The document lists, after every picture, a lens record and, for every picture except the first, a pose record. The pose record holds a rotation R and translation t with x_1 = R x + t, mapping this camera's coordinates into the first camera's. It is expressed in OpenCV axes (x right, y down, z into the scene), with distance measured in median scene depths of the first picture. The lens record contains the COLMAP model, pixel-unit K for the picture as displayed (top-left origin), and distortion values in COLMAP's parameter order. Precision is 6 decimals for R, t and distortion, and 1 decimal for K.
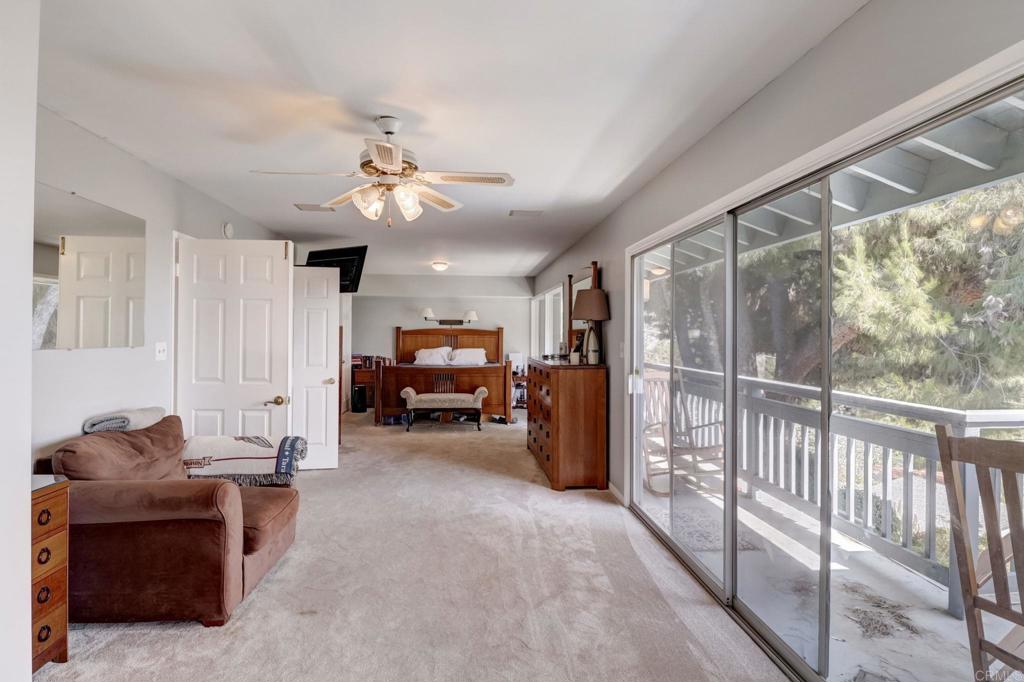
lens RADIAL K [[511.7, 0, 513.8], [0, 511.7, 358.6], [0, 0, 1]] dist [-0.003682, -0.002094]
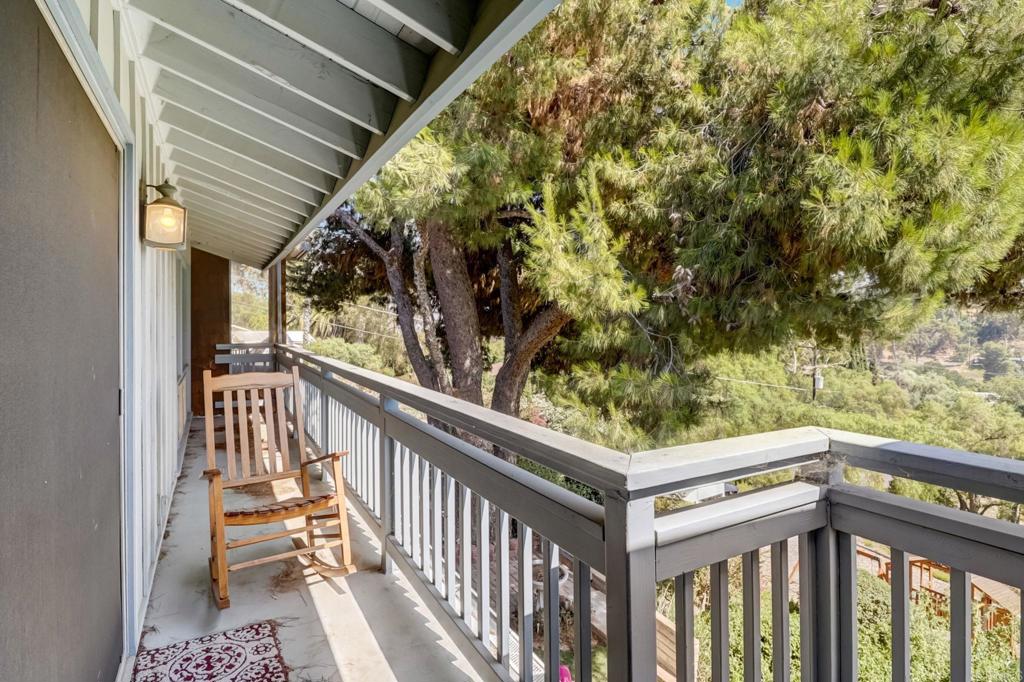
lens RADIAL K [[509.8, 0, 512.0], [0, 509.8, 341.0], [0, 0, 1]] dist [0.001946, 0.000176]
pose [[0.909555, -0.004859, 0.415554, 0.310804], [0.007205, 0.999966, -0.004080, 0.001921], [-0.415520, 0.006705, 0.909559, 0.326346]]
